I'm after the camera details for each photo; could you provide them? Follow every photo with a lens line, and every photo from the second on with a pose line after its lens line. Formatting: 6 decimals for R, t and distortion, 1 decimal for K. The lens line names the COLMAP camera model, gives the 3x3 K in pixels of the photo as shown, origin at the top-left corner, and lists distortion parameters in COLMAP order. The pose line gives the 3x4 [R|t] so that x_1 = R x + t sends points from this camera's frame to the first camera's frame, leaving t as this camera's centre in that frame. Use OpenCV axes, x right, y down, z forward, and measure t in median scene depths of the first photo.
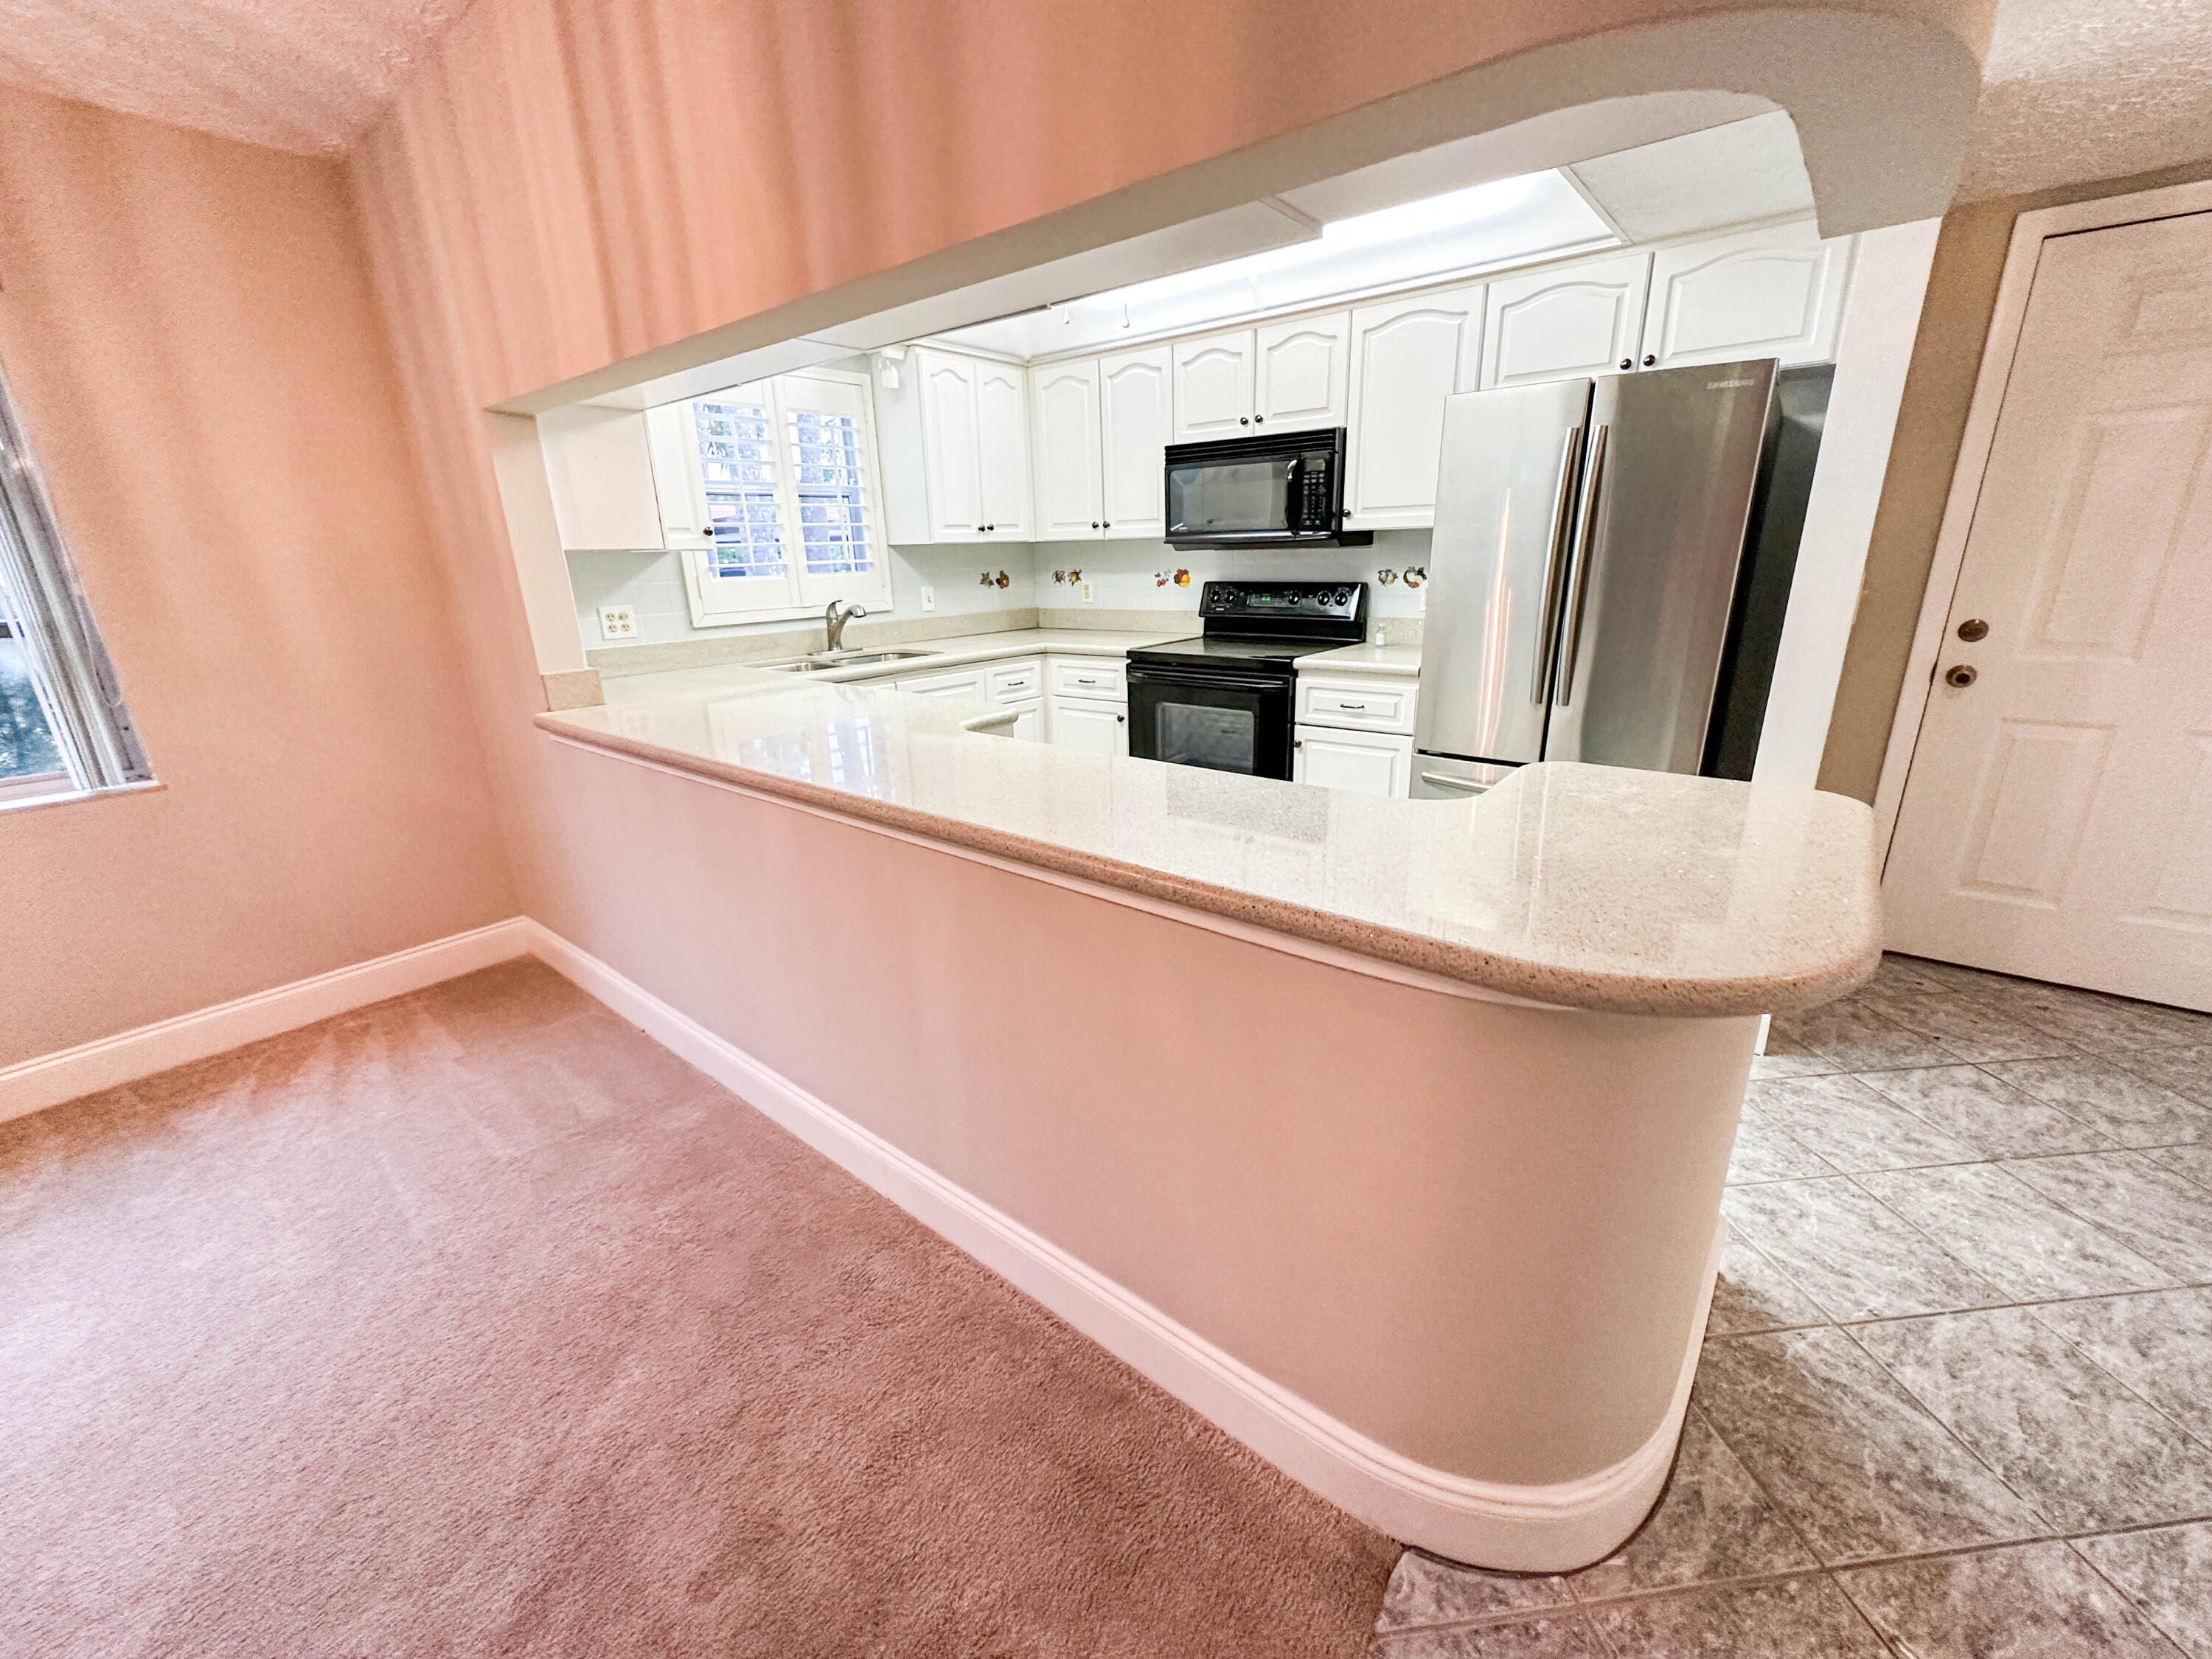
lens RADIAL K [[885.0, 0, 1107.6], [0, 885.0, 821.0], [0, 0, 1]] dist [-0.001666, 0.000035]
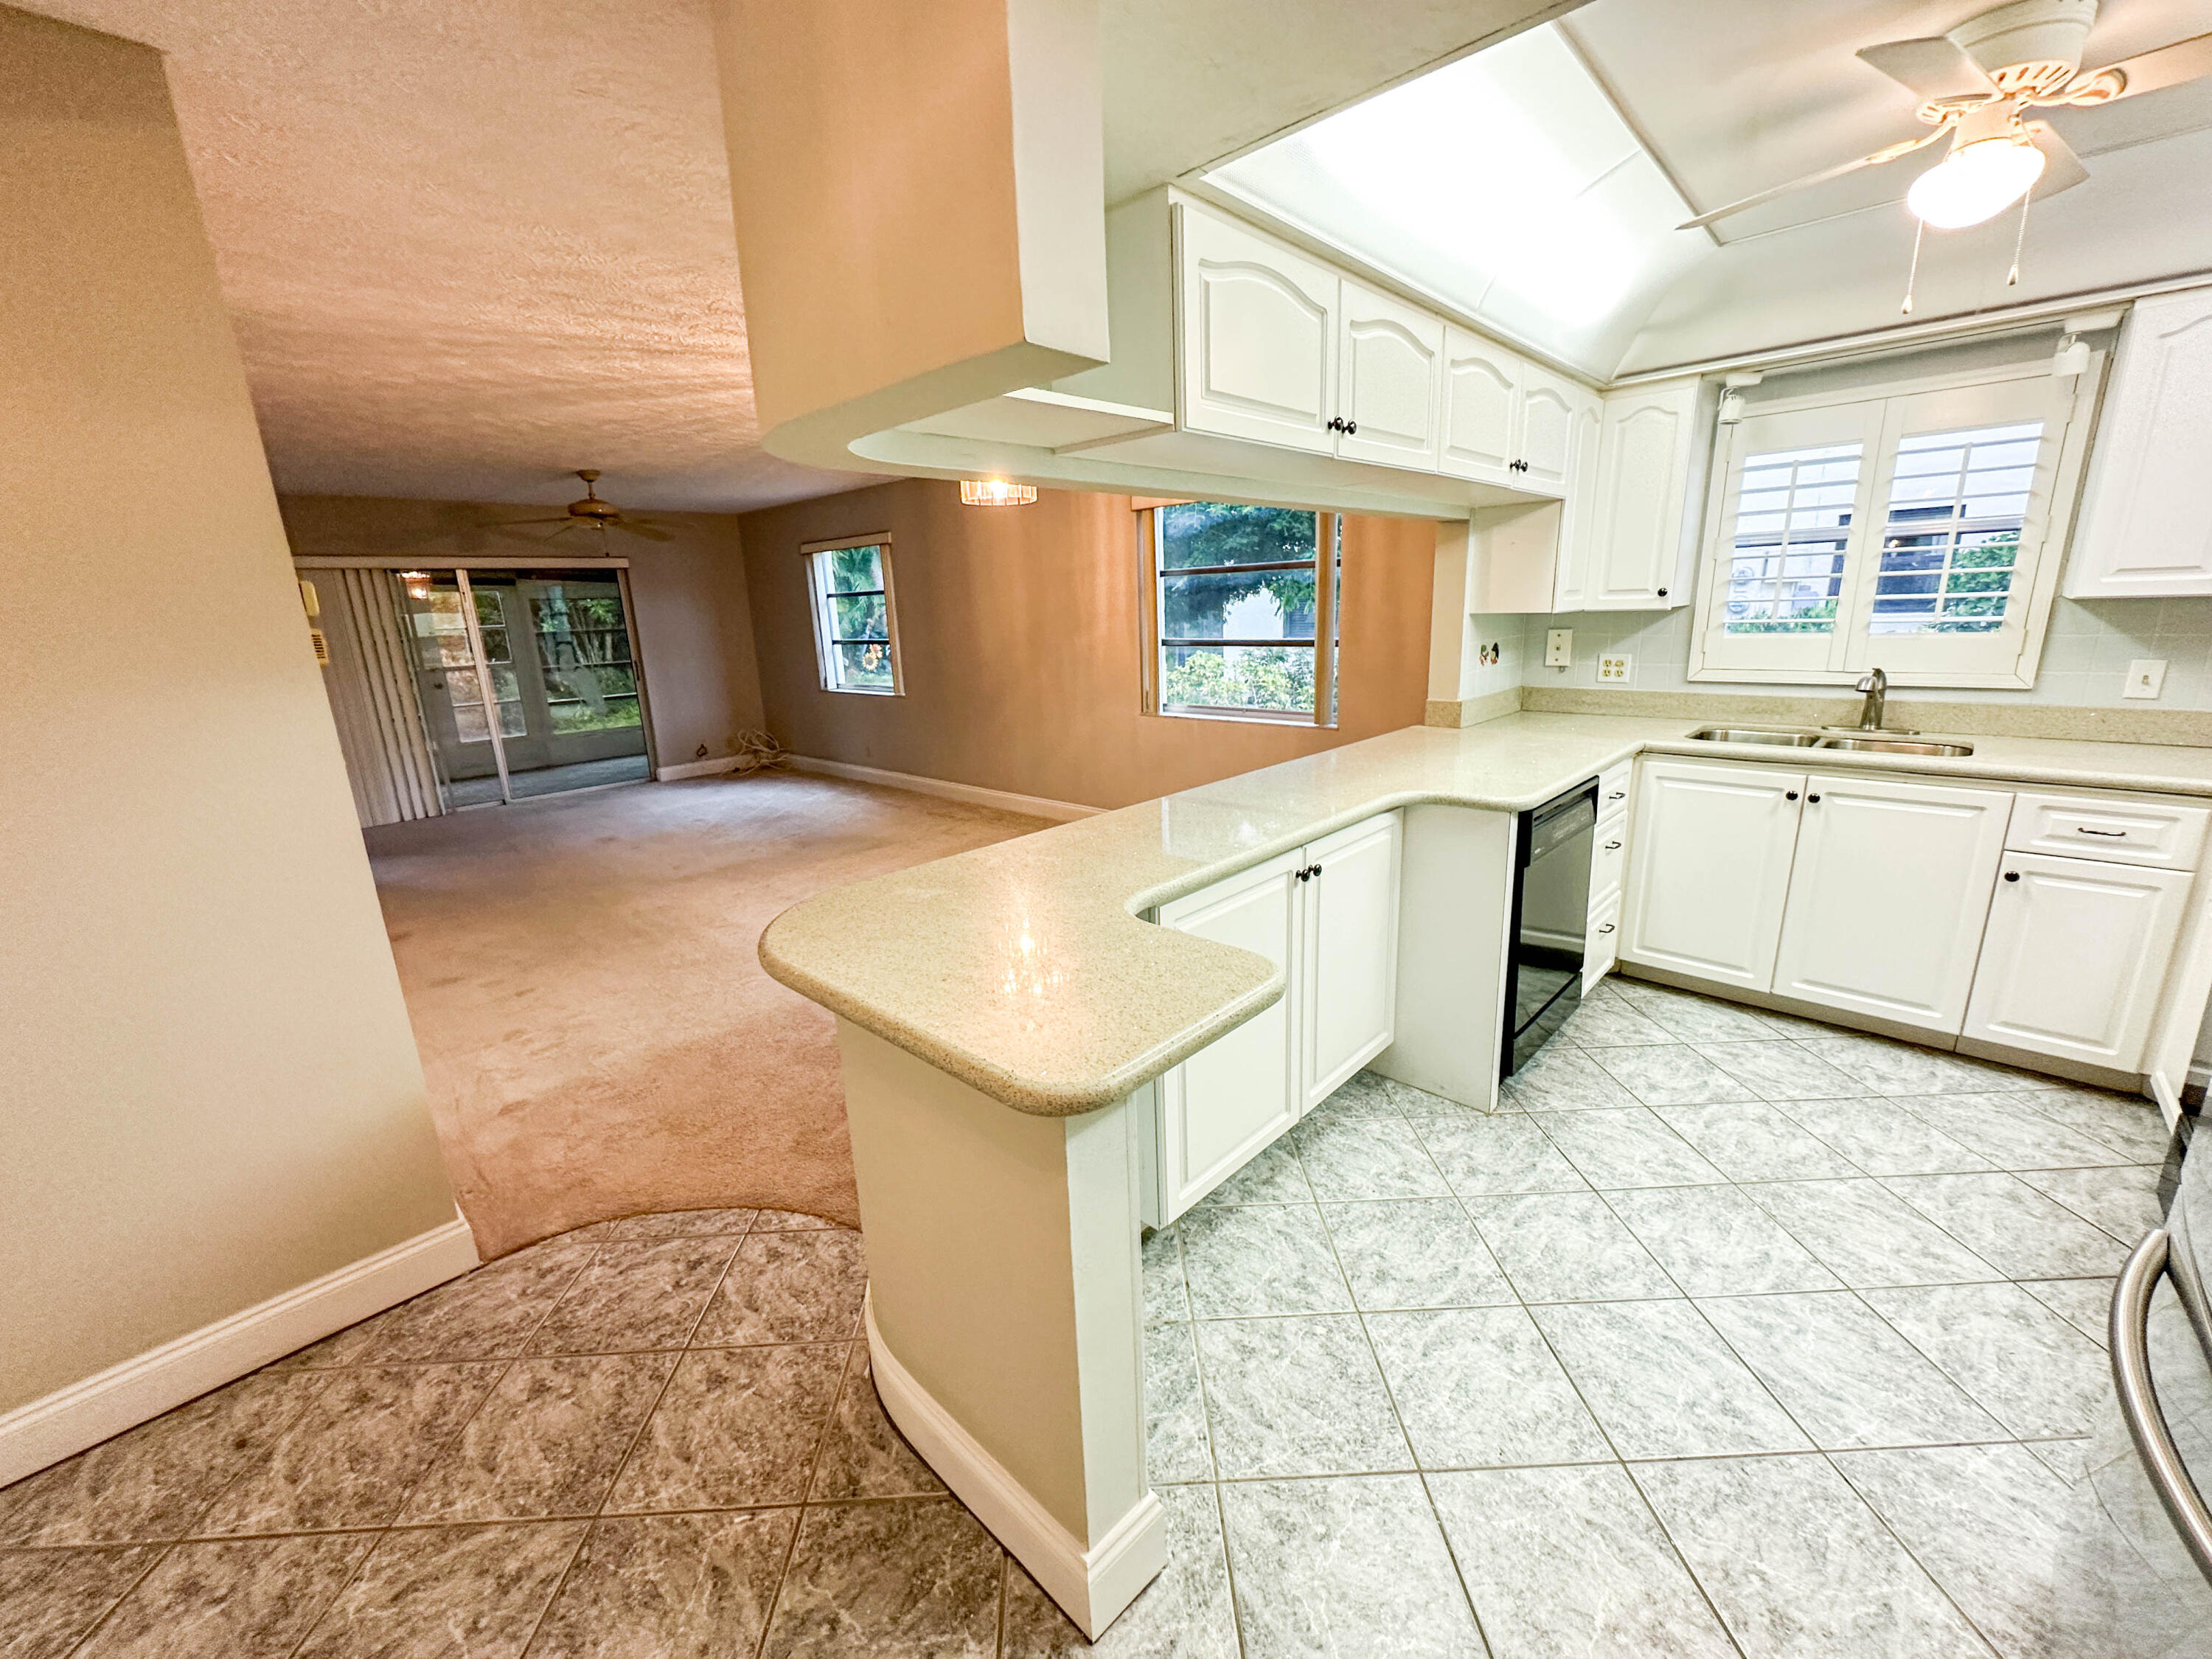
lens RADIAL K [[885.0, 0, 1110.1], [0, 885.0, 829.0], [0, 0, 1]] dist [-0.001666, 0.000035]
pose [[-0.064562, 0.275757, -0.959057, 1.498252], [-0.256959, 0.924060, 0.282993, -0.449172], [0.964263, 0.264709, 0.011199, 0.994915]]
